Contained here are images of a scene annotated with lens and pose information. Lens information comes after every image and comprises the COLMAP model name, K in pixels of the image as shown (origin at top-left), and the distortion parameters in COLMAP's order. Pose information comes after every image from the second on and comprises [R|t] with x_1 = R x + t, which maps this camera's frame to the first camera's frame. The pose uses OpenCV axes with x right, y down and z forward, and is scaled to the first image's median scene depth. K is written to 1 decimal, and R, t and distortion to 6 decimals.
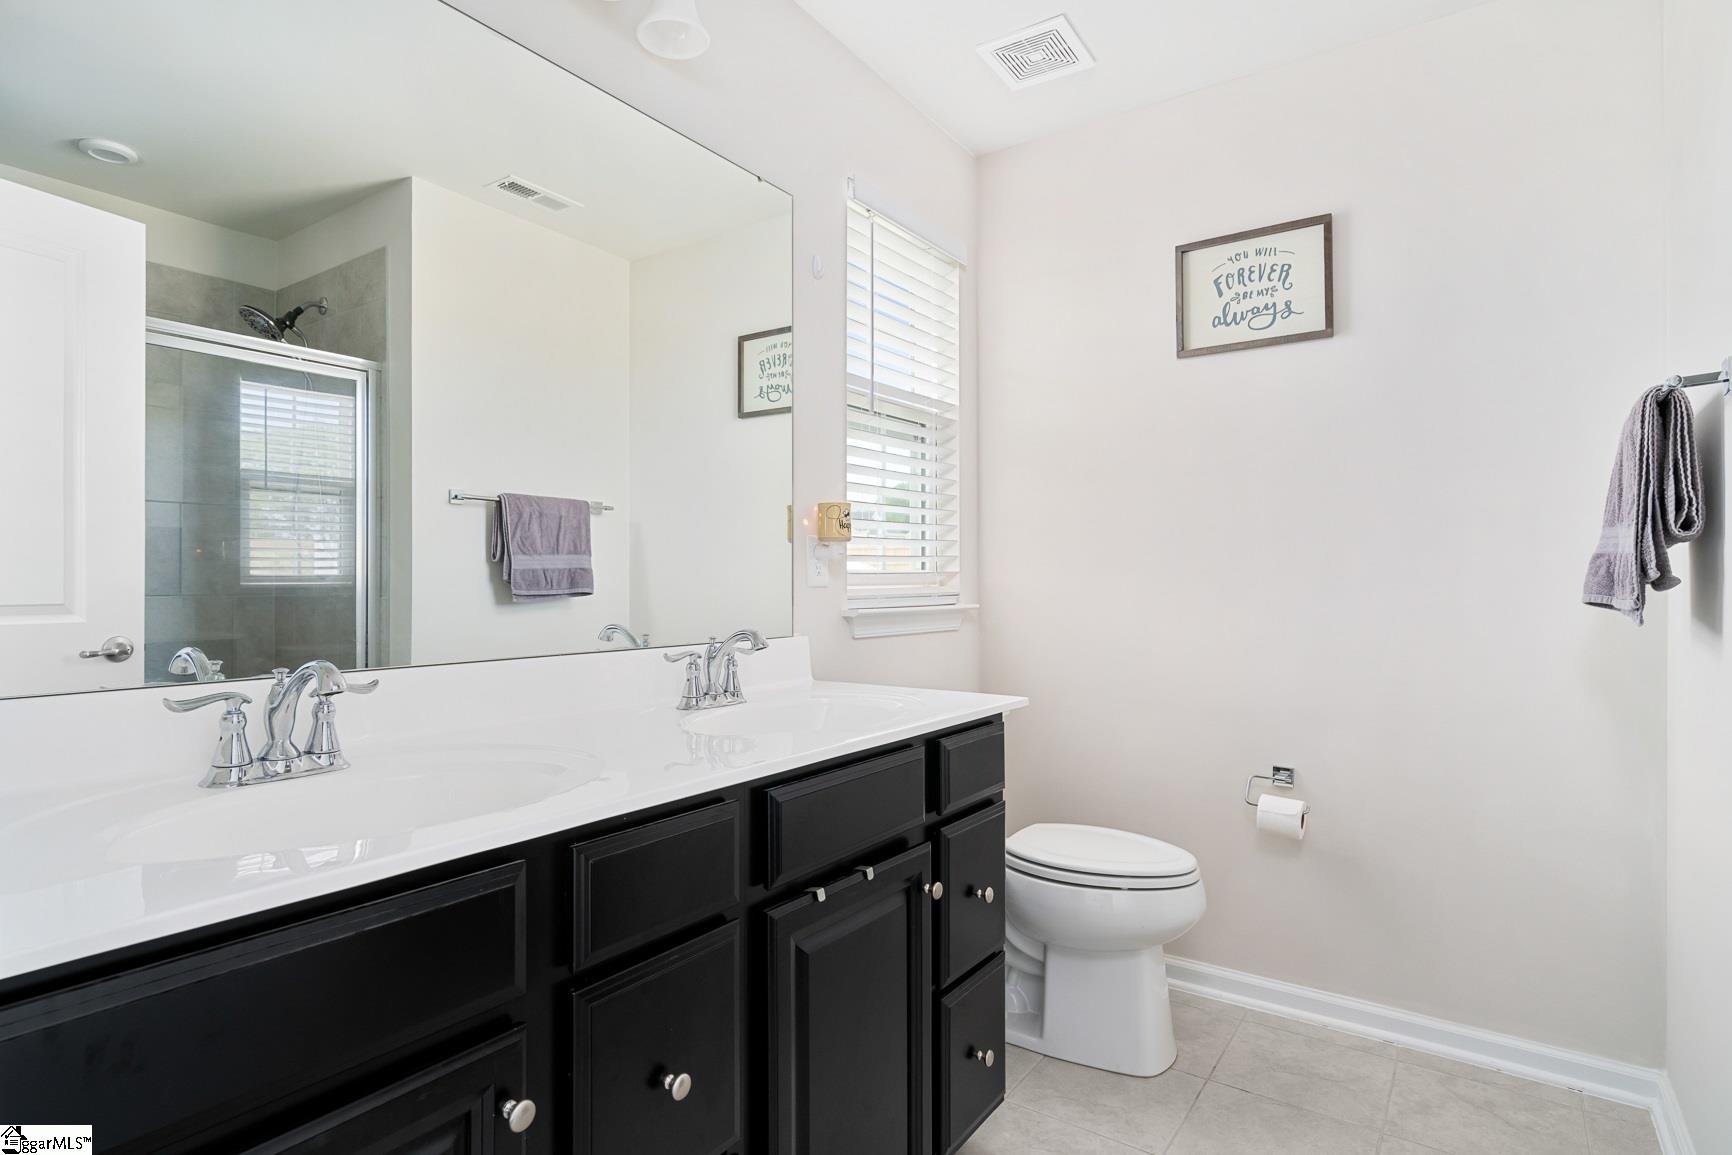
lens RADIAL K [[905.8, 0, 856.3], [0, 905.8, 578.9], [0, 0, 1]] dist [-0.002676, 0.001800]
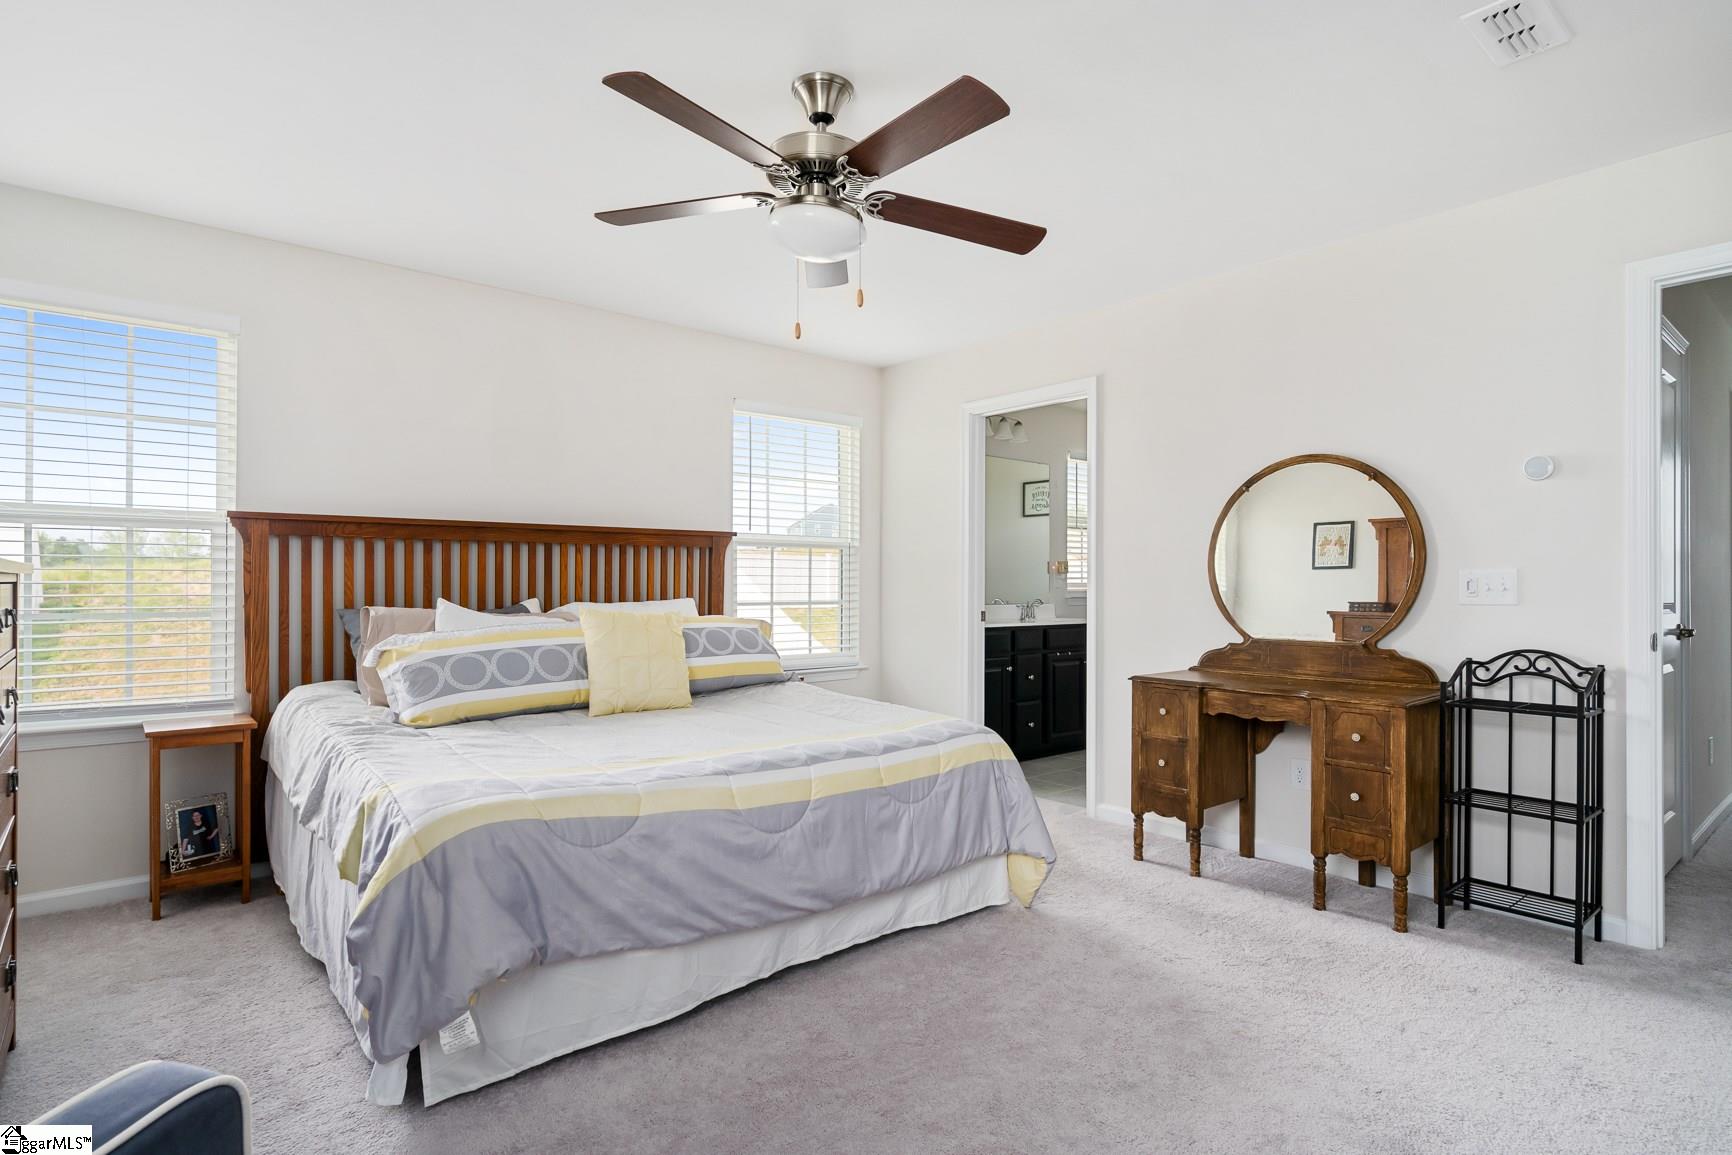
lens RADIAL K [[905.8, 0, 864.0], [0, 905.8, 583.7], [0, 0, 1]] dist [-0.002676, 0.001800]
pose [[0.967070, -0.006718, -0.254424, 0.104730], [0.006224, 0.999977, -0.002746, -0.001961], [0.254436, 0.001072, 0.967089, -2.131883]]
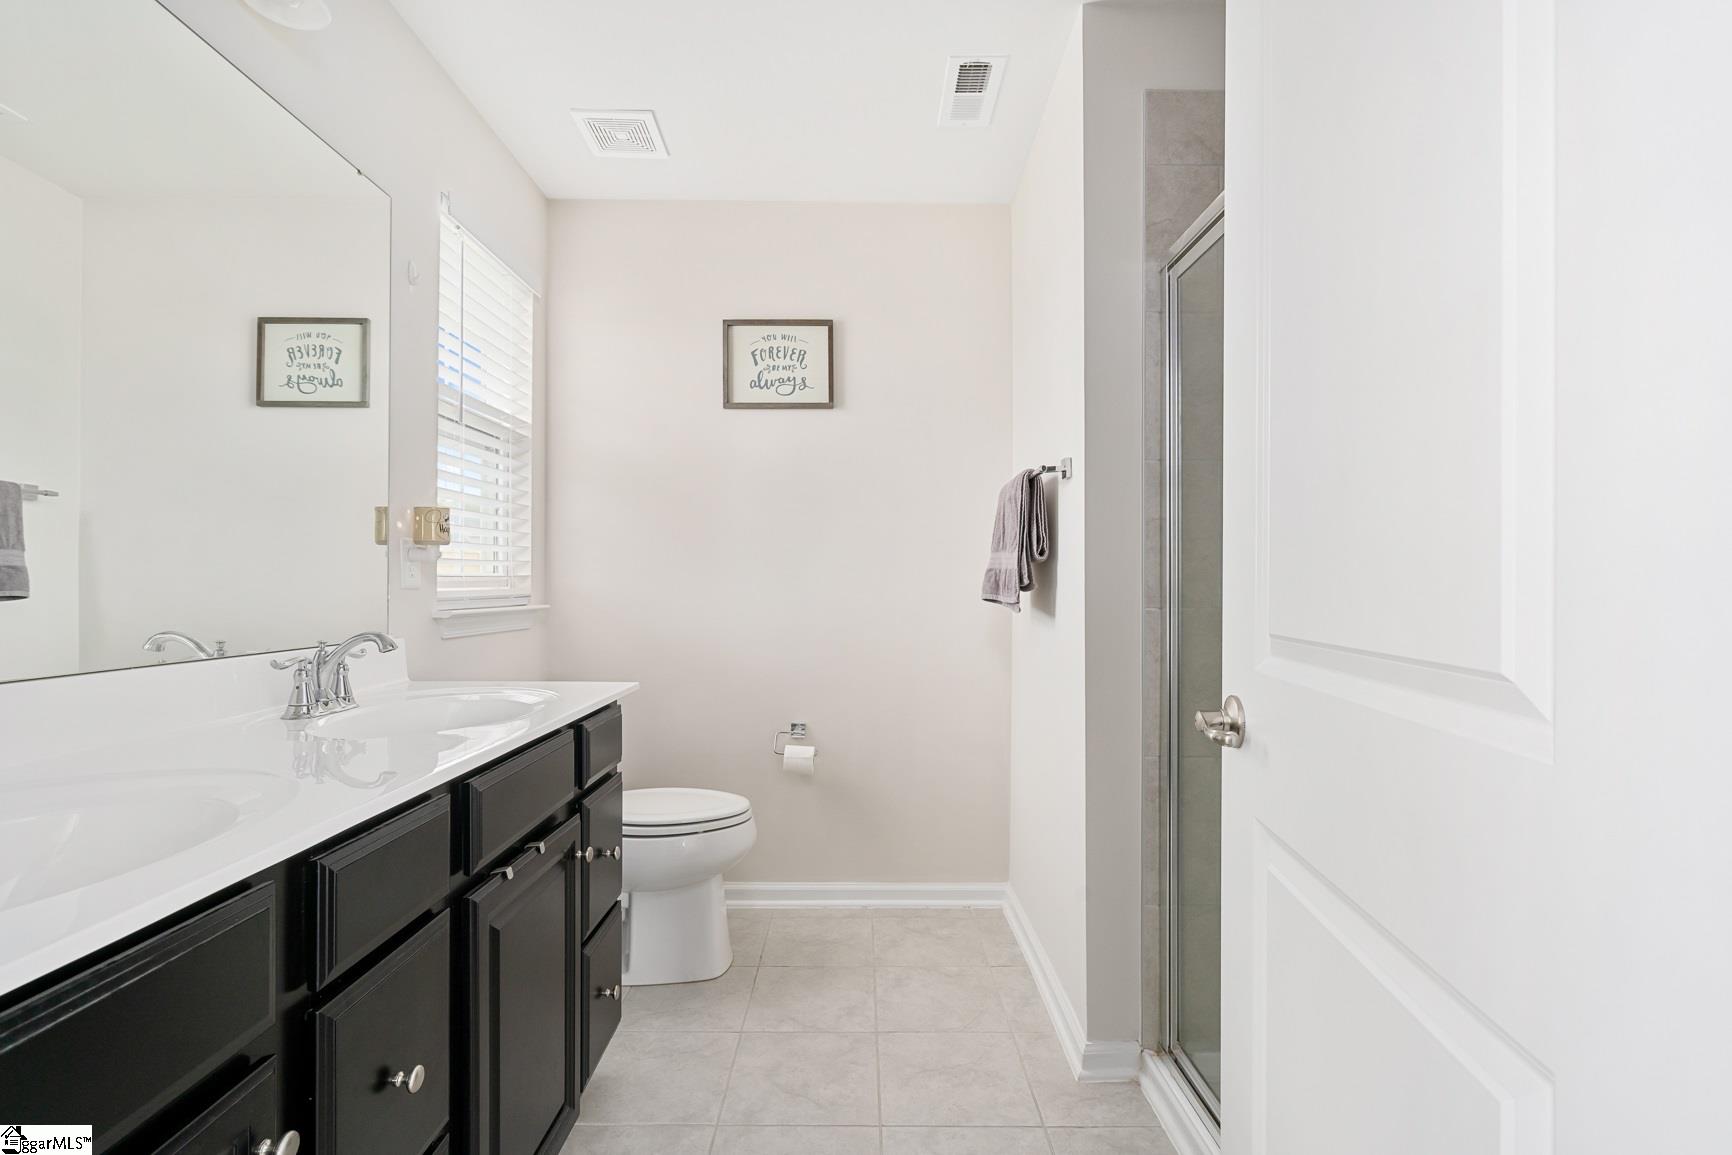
lens RADIAL K [[785.4, 0, 864.6], [0, 785.4, 583.2], [0, 0, 1]] dist [-0.017605, 0.001557]
pose [[0.808752, 0.004743, 0.588130, -0.145030], [-0.005023, 0.999987, -0.001157, 0.000766], [-0.588128, -0.002018, 0.808765, -0.000648]]
